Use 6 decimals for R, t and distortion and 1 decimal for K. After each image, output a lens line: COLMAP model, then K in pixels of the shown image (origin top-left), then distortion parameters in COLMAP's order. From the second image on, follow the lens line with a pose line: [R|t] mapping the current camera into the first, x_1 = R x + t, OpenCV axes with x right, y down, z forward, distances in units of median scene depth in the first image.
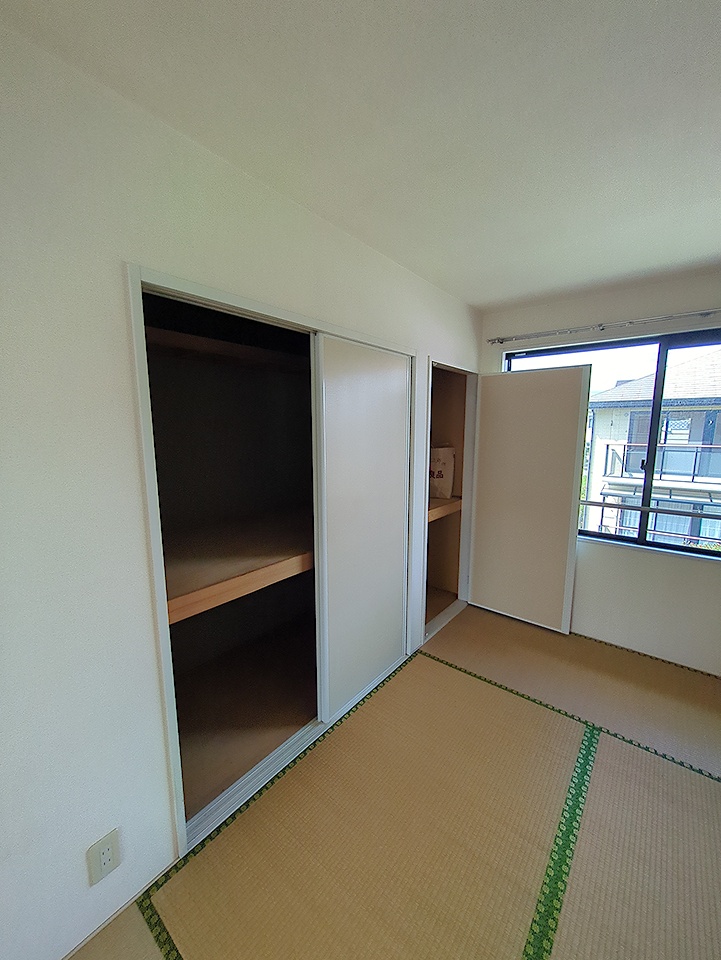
lens RADIAL K [[376.7, 0, 358.3], [0, 376.7, 478.0], [0, 0, 1]] dist [0.000951, 0.000263]
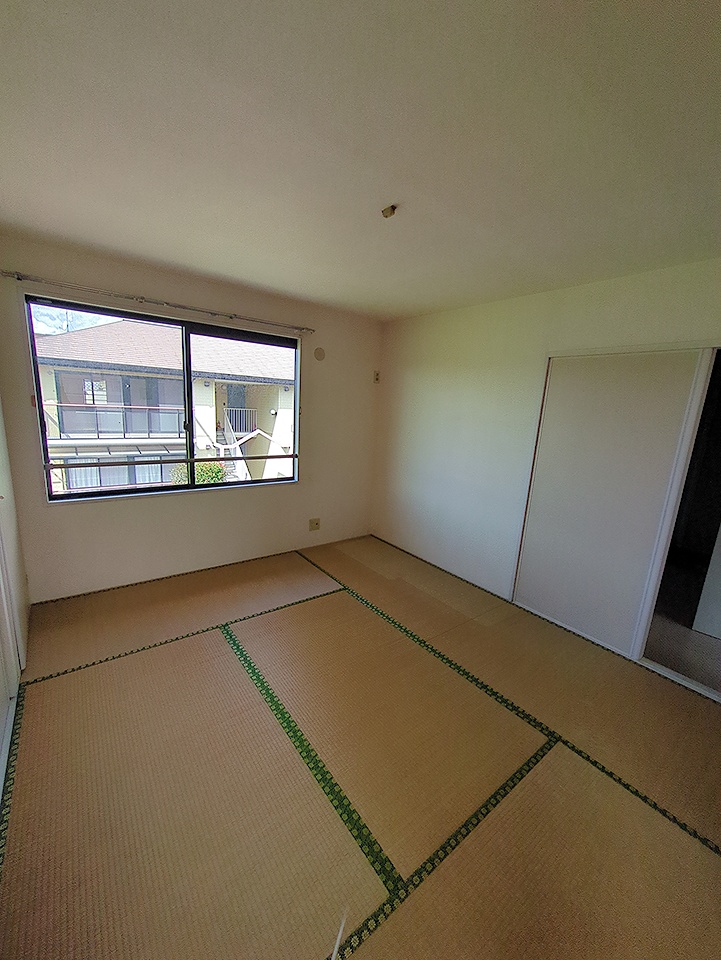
lens RADIAL K [[376.7, 0, 357.2], [0, 376.7, 473.6], [0, 0, 1]] dist [0.000951, 0.000263]
pose [[0.245868, -0.164926, 0.955169, -0.135601], [0.074755, 0.985710, 0.150957, -0.009707], [-0.966416, 0.034288, 0.254683, 0.058072]]
